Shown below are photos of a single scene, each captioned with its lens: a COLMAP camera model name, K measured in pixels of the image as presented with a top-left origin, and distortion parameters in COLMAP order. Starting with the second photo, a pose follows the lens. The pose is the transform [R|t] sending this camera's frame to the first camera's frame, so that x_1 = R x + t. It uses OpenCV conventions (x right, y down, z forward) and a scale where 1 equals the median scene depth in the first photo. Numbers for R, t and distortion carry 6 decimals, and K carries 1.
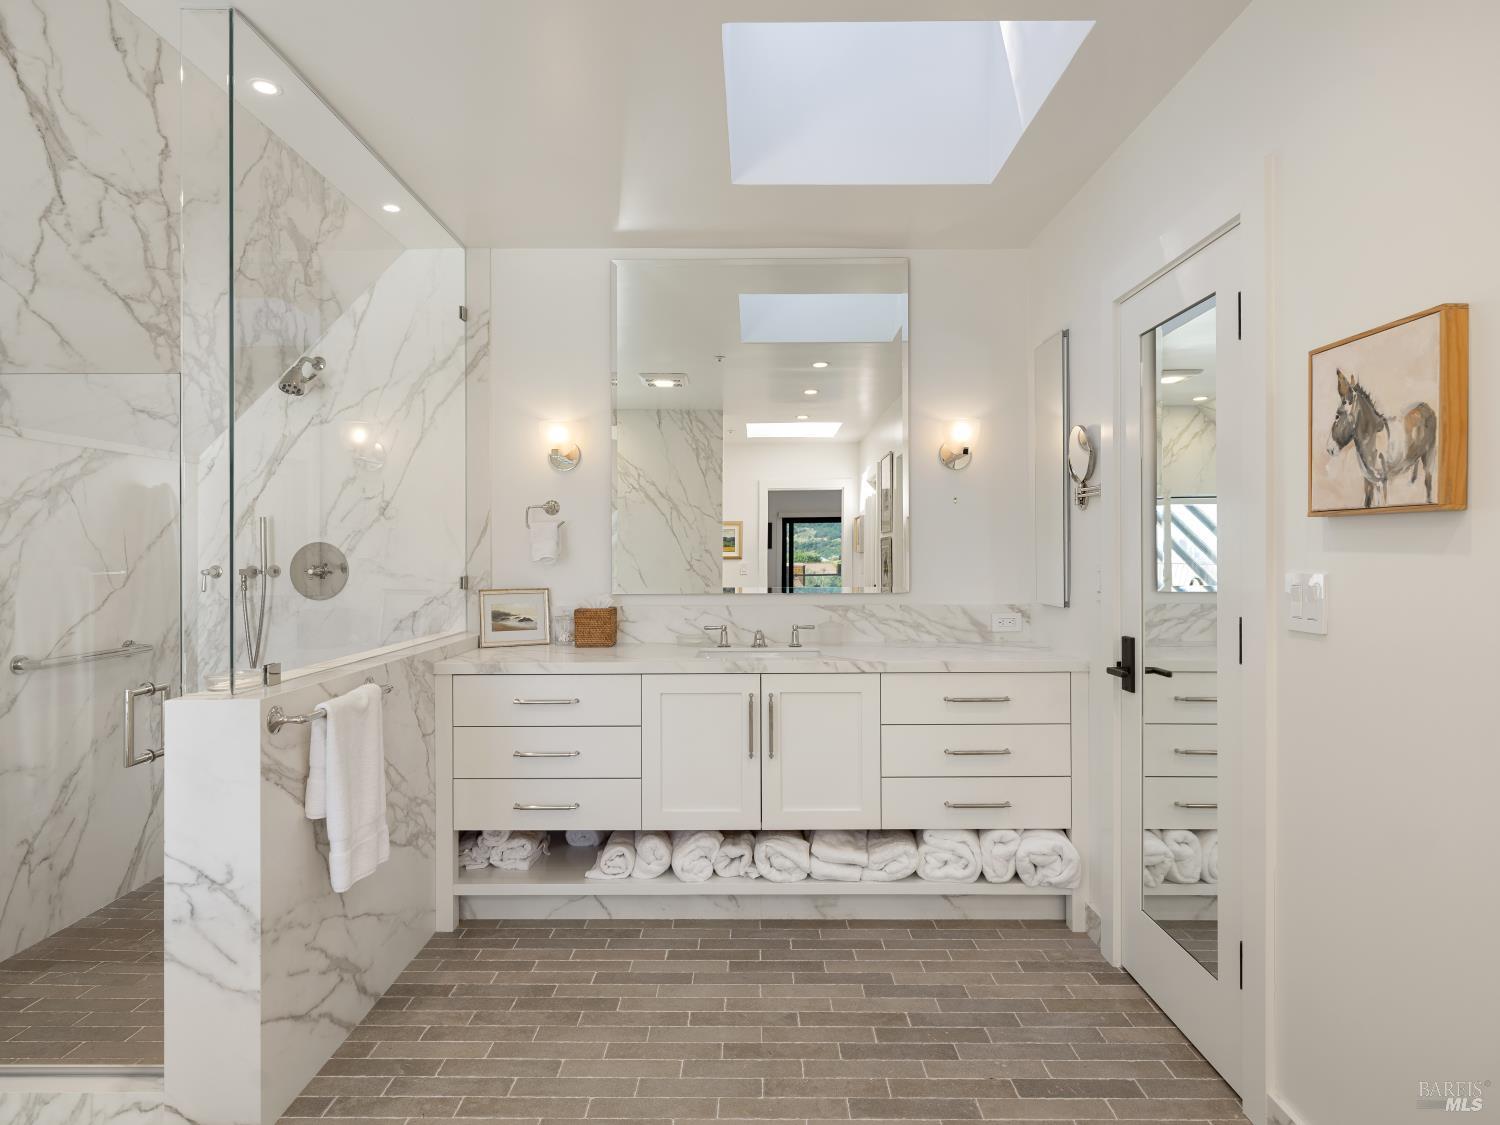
lens RADIAL K [[826.3, 0, 750.1], [0, 826.3, 552.1], [0, 0, 1]] dist [-0.001786, -0.000847]
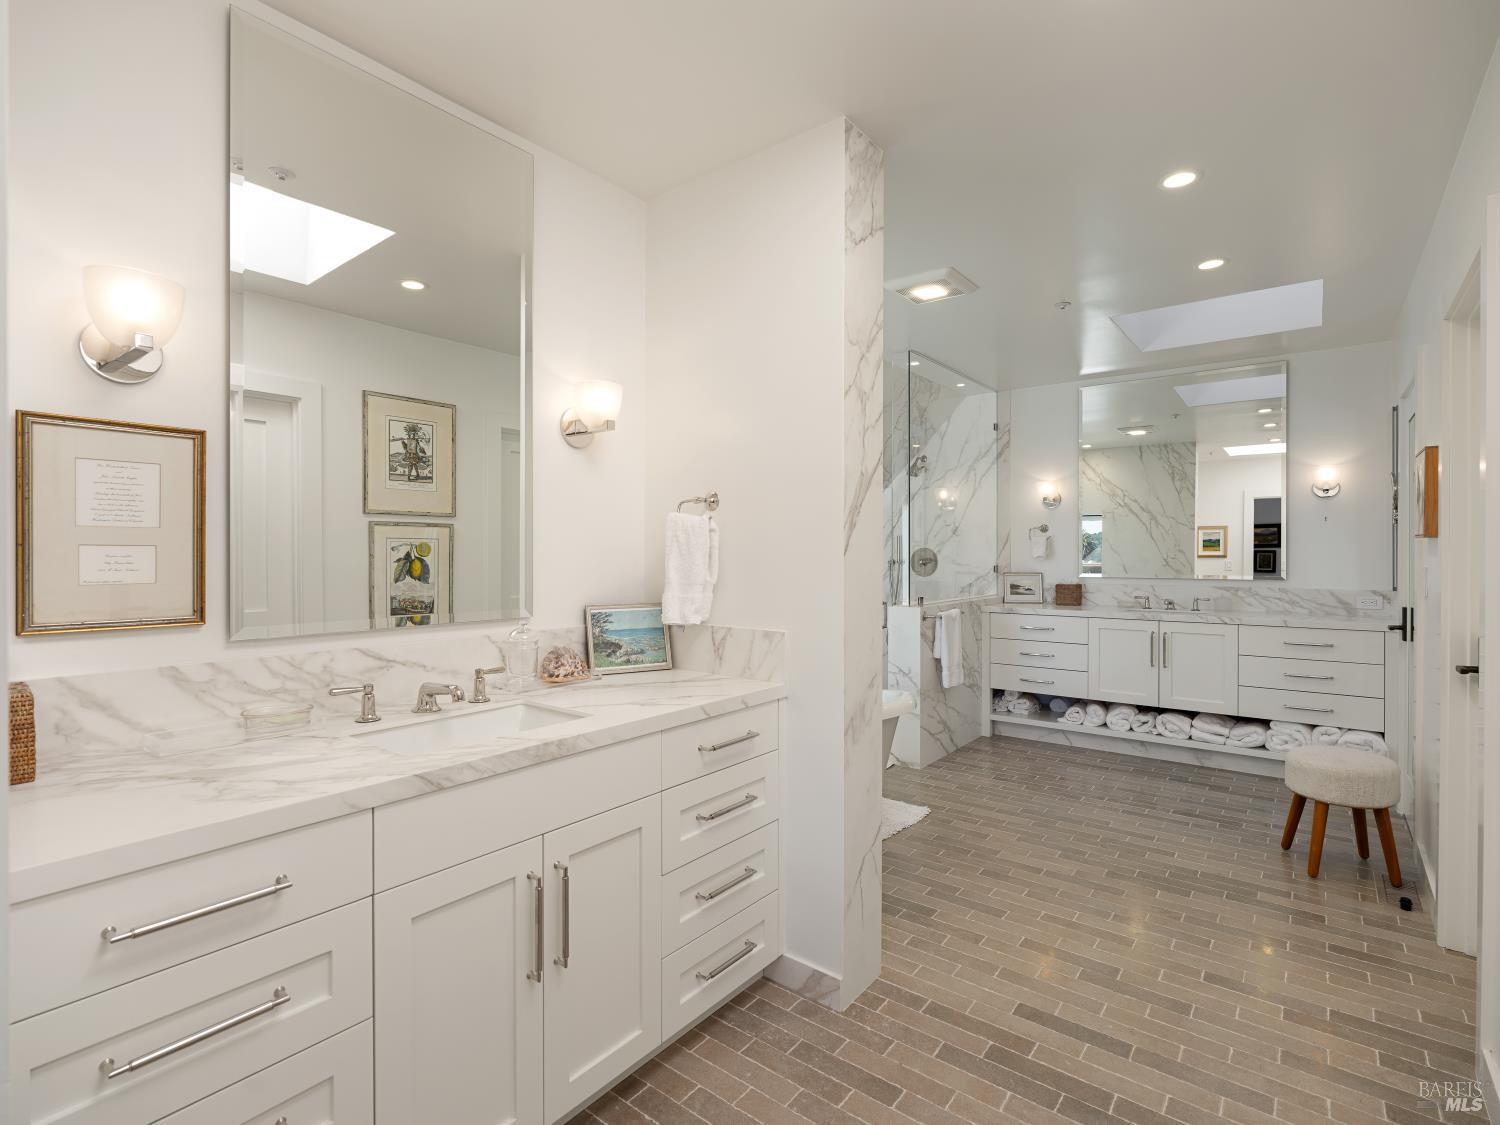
lens RADIAL K [[734.8, 0, 746.4], [0, 734.8, 555.0], [0, 0, 1]] dist [-0.000885, -0.000837]
pose [[0.788961, 0.004980, -0.614423, 0.279759], [-0.000032, 0.999967, 0.008065, -0.009654], [0.614443, -0.006343, 0.788936, -0.800542]]
